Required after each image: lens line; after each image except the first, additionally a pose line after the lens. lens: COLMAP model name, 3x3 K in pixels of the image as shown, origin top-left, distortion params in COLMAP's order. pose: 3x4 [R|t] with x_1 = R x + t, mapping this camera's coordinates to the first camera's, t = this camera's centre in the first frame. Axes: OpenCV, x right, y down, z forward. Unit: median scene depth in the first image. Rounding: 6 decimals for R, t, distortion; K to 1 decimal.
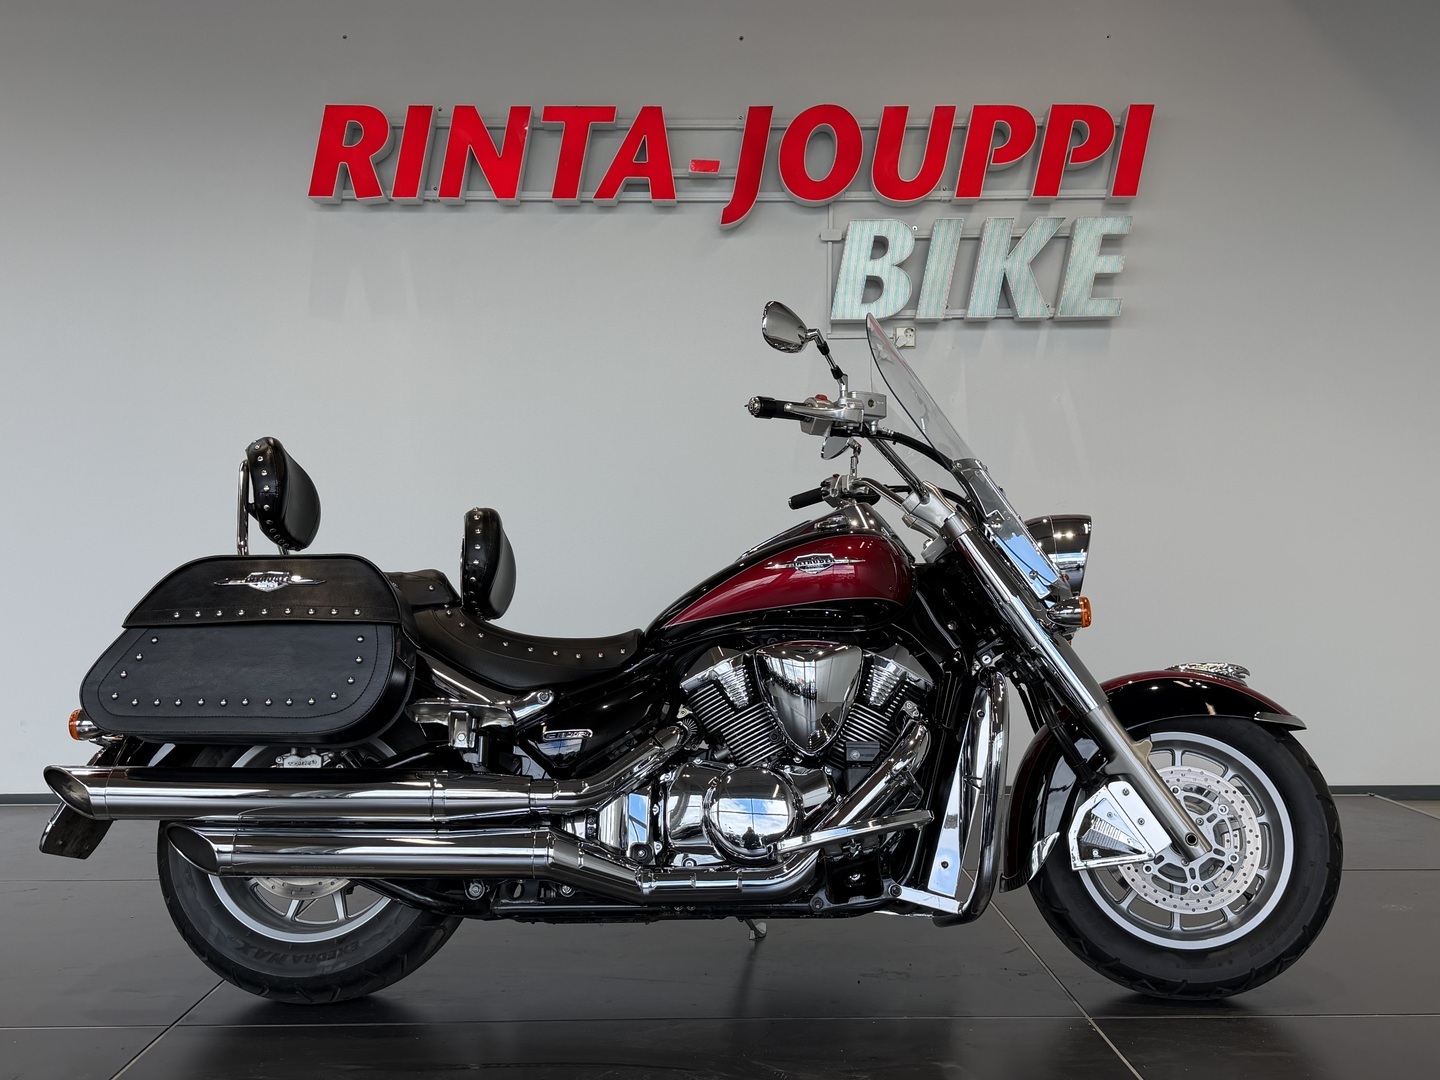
lens RADIAL K [[1399.3, 0, 806.0], [0, 1399.3, 579.4], [0, 0, 1]] dist [0.001206, -0.005490]
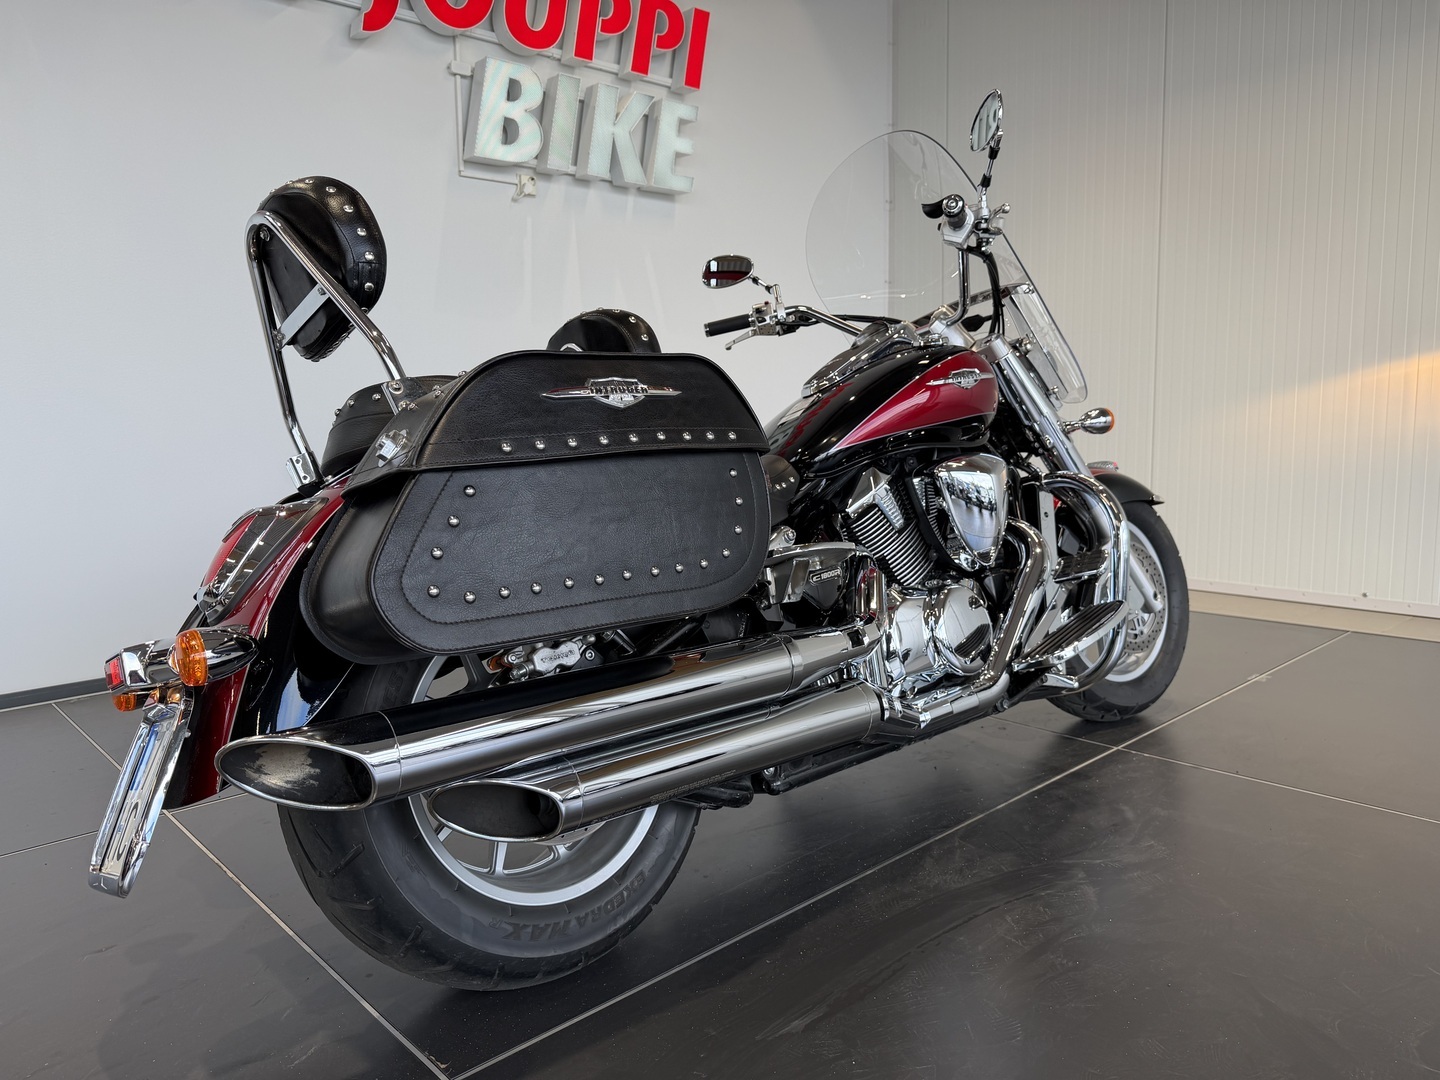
lens RADIAL K [[1012.7, 0, 720.0], [0, 1012.7, 540.0], [0, 0, 1]] dist [0.007500, 0.000163]
pose [[0.750643, -0.088034, 0.654816, -0.580778], [0.017405, 0.993374, 0.113598, 0.014872], [-0.660478, -0.073874, 0.747202, 0.523774]]
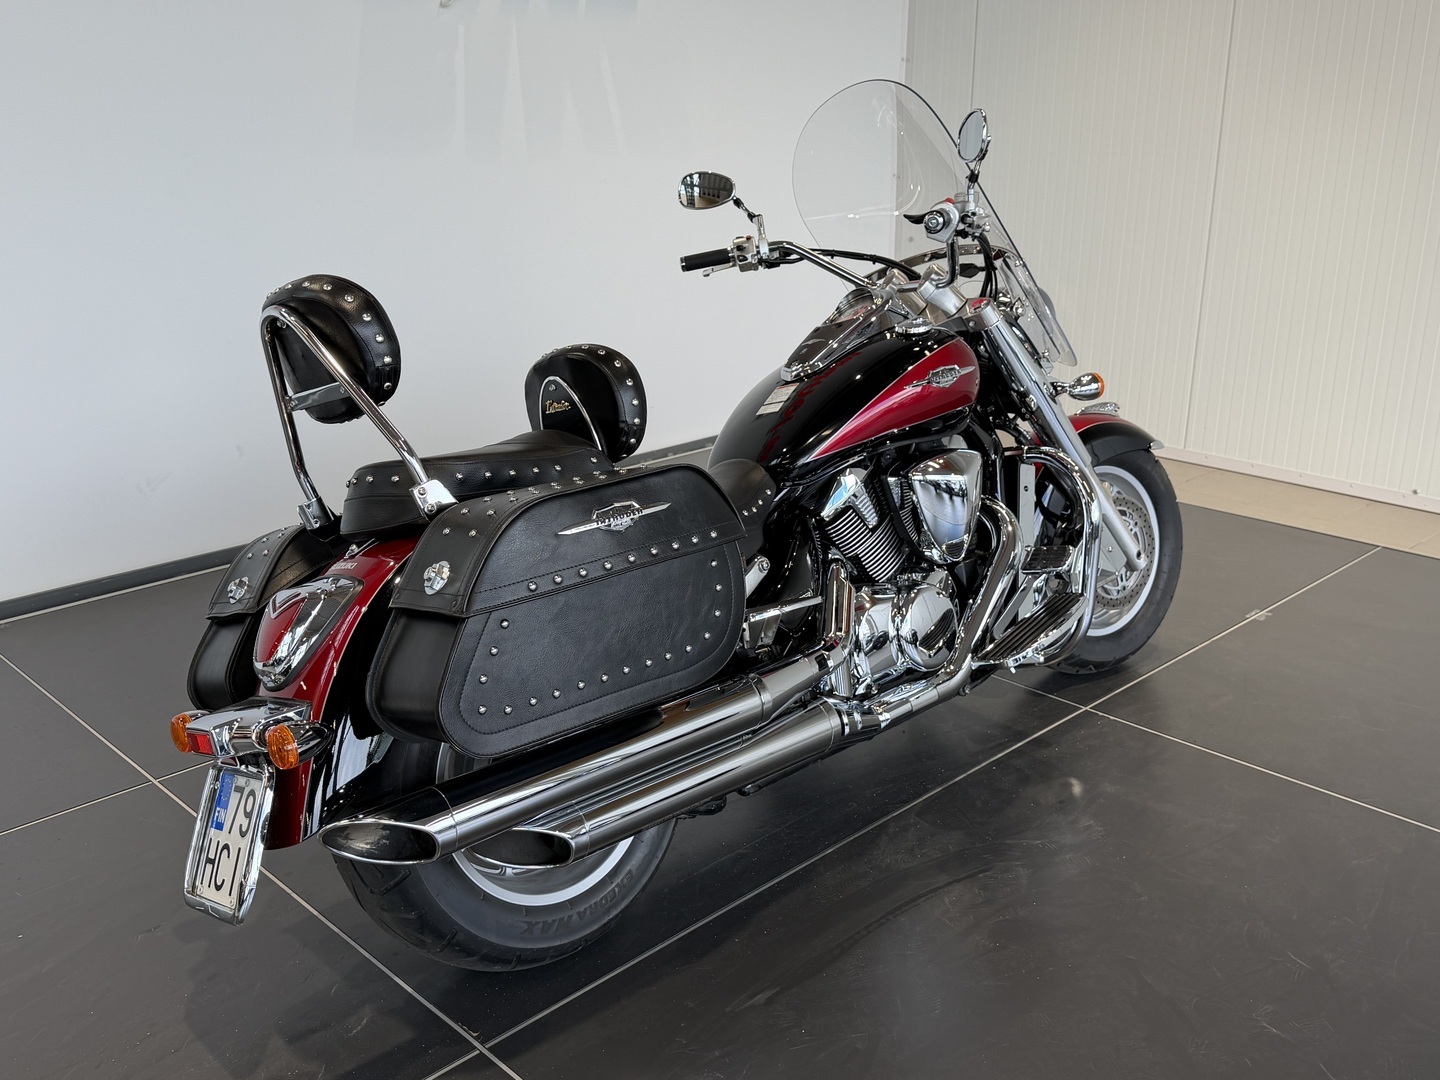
lens RADIAL K [[1371.3, 0, 720.0], [0, 1371.3, 540.0], [0, 0, 1]] dist [0.083691, -0.003700]
pose [[0.733997, -0.213198, 0.644822, -0.732091], [-0.000870, 0.949154, 0.314809, -0.199343], [-0.679152, -0.231630, 0.696491, 0.364661]]
